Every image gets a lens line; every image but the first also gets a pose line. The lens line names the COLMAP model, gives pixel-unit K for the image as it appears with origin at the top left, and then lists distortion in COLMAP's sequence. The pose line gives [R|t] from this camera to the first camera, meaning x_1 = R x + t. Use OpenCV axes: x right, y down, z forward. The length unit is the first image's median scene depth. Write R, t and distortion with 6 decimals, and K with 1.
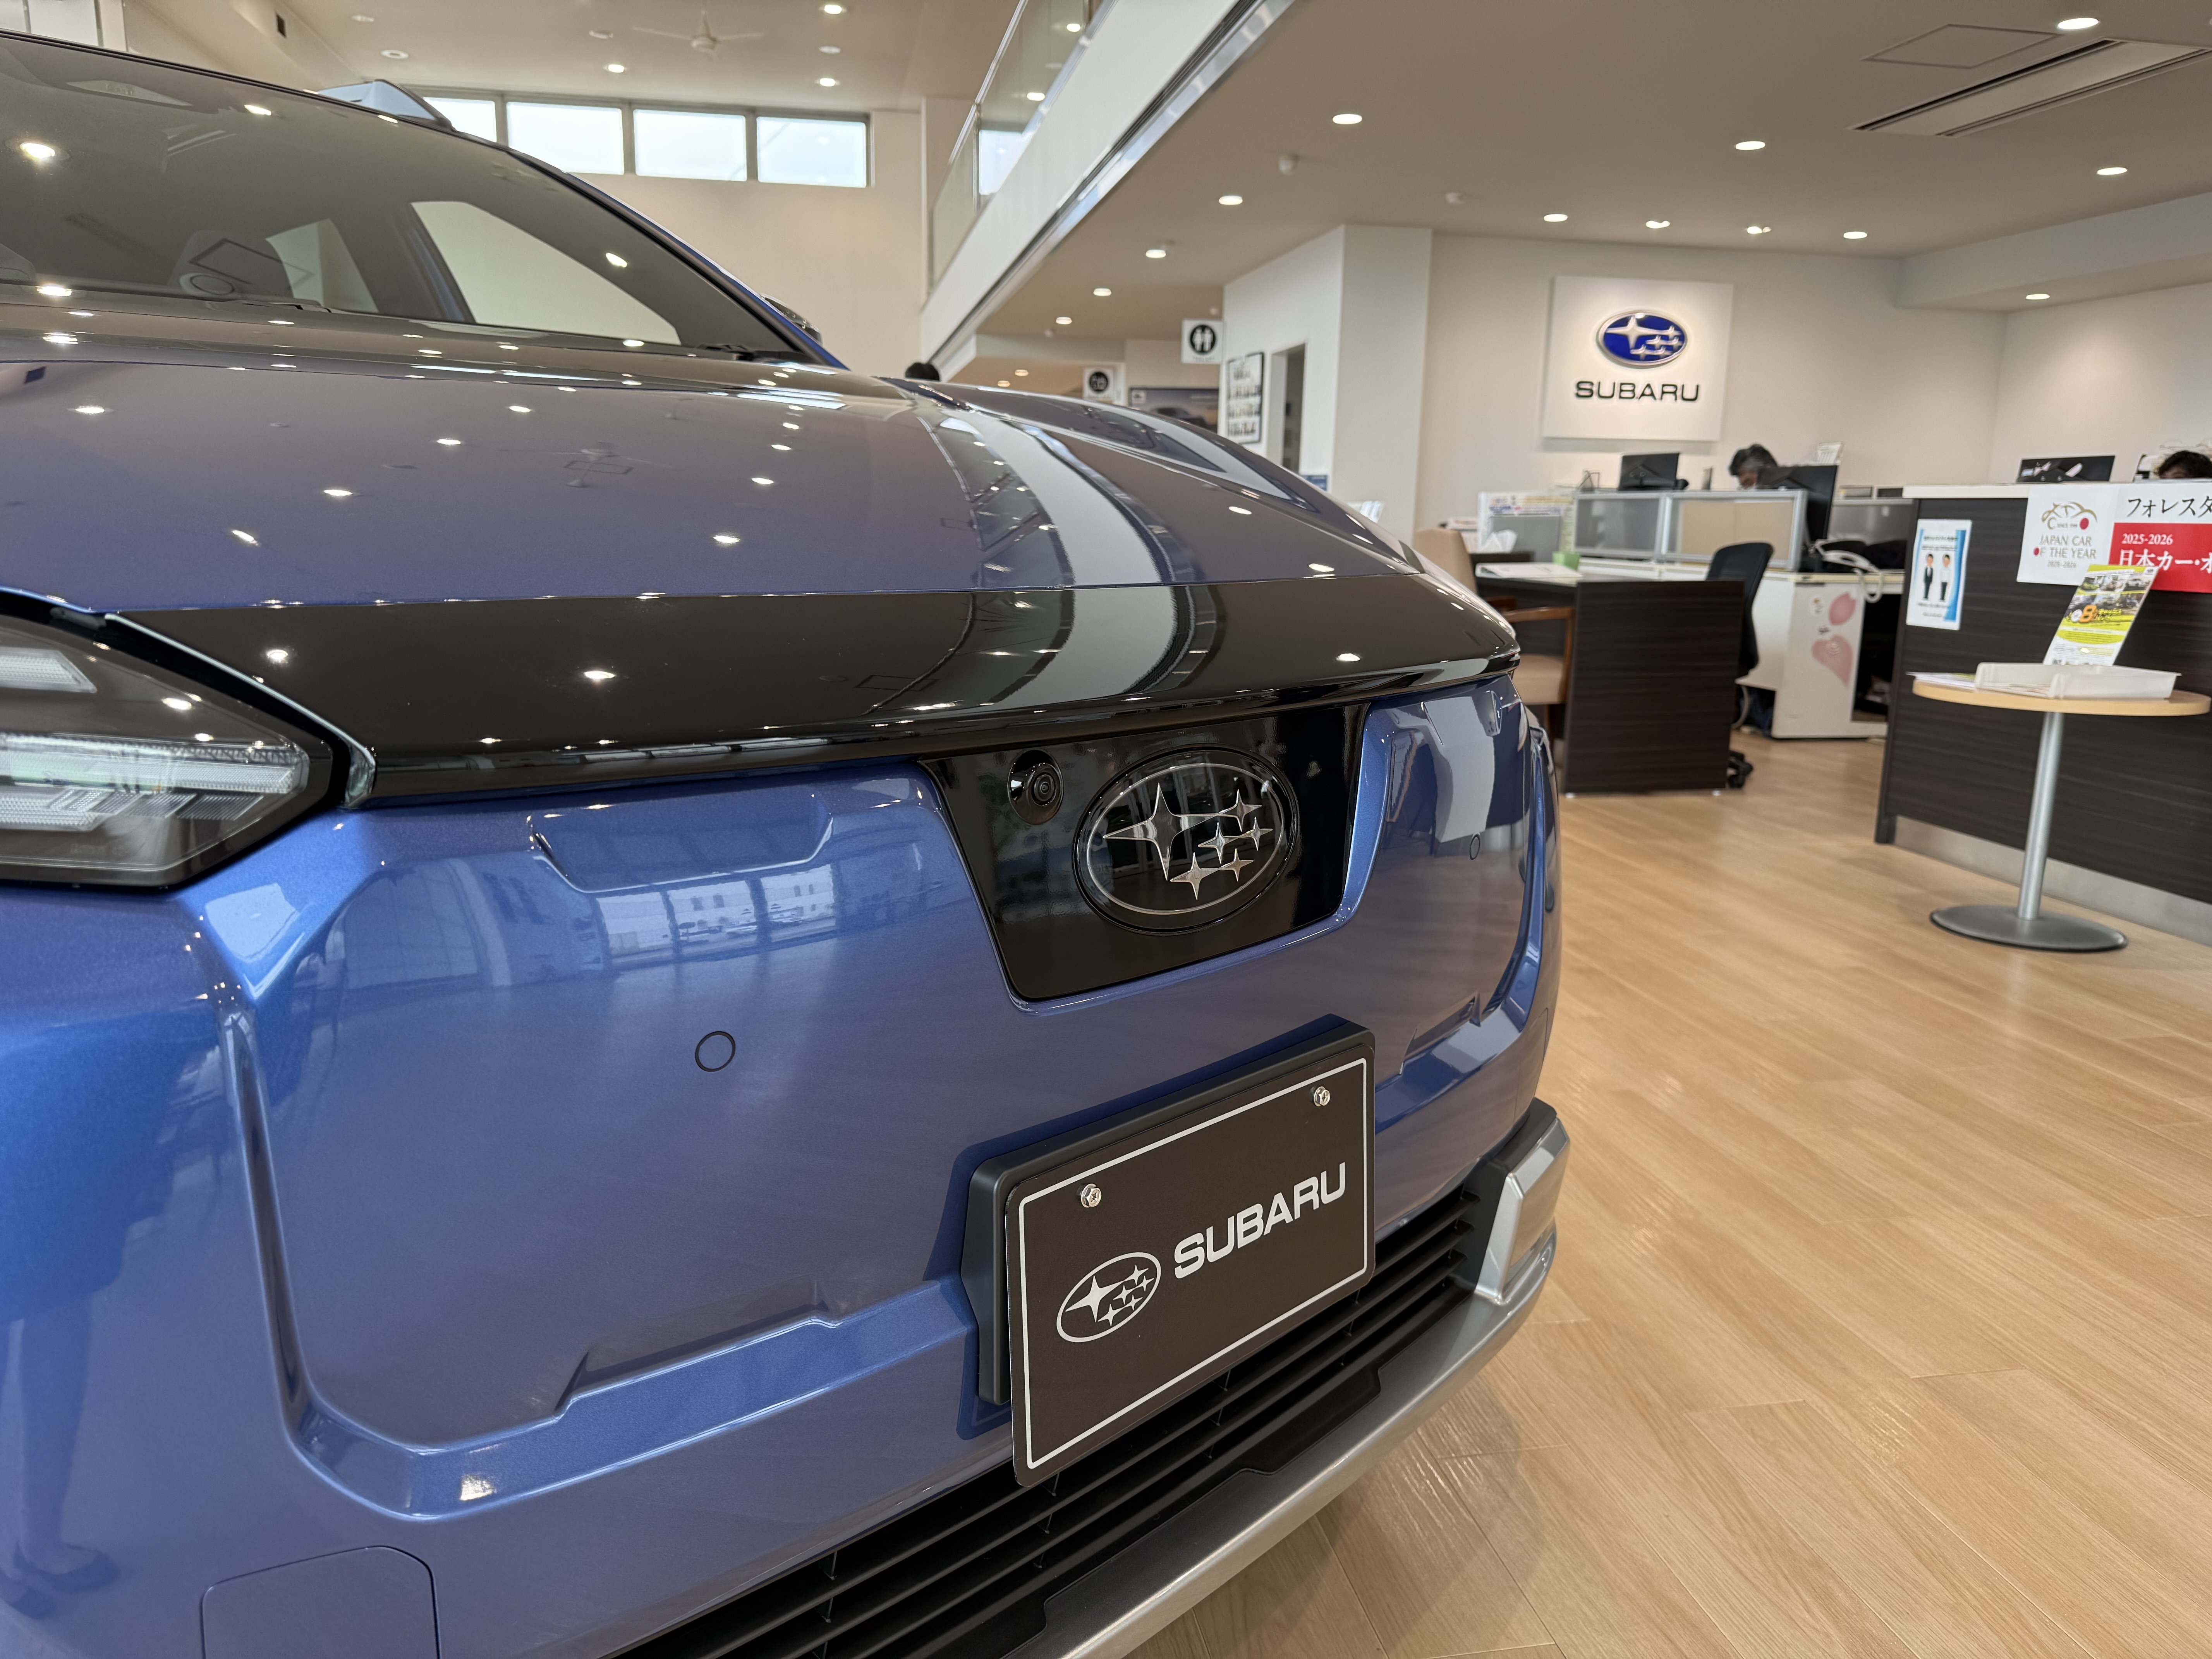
lens RADIAL K [[1633.3, 0, 1106.0], [0, 1633.3, 829.5], [0, 0, 1]] dist [0.082615, -0.081418]
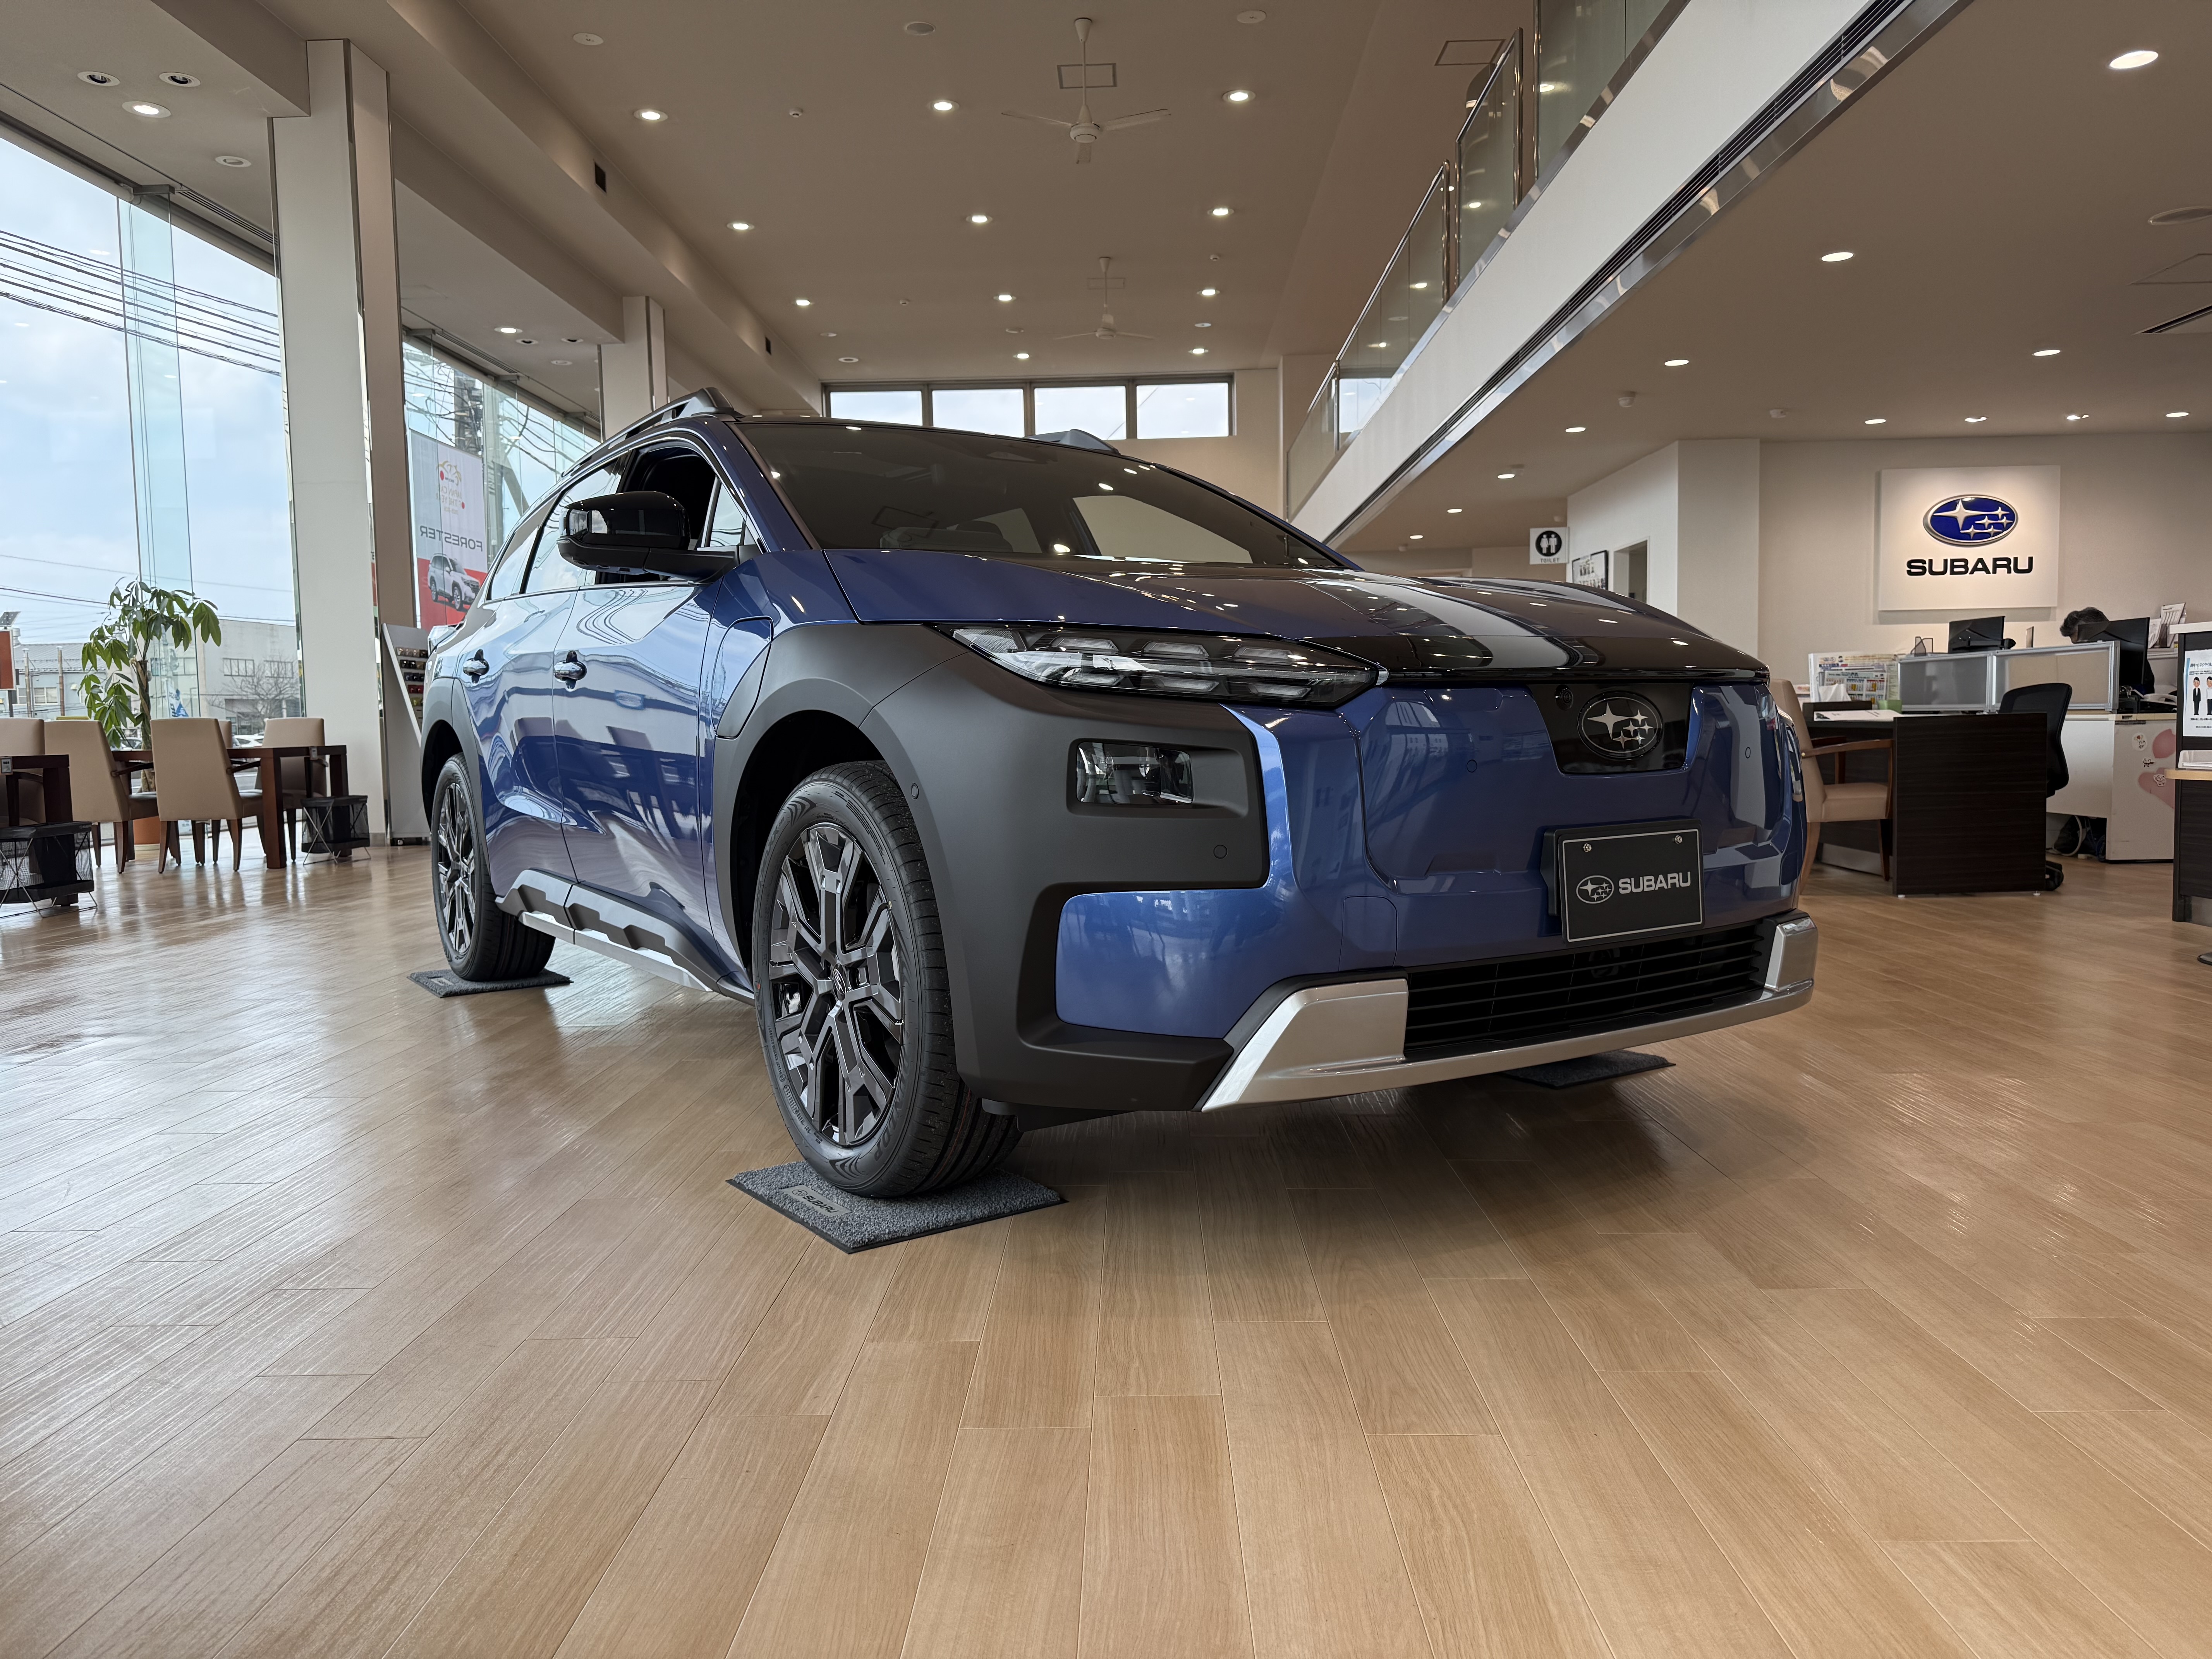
lens RADIAL K [[1633.3, 0, 1106.0], [0, 1633.3, 829.5], [0, 0, 1]] dist [0.082615, -0.081418]
pose [[0.979783, -0.023690, -0.198656, -0.024669], [-0.001850, 0.991849, -0.127405, 0.054246], [0.200055, 0.125197, 0.971753, -0.177623]]
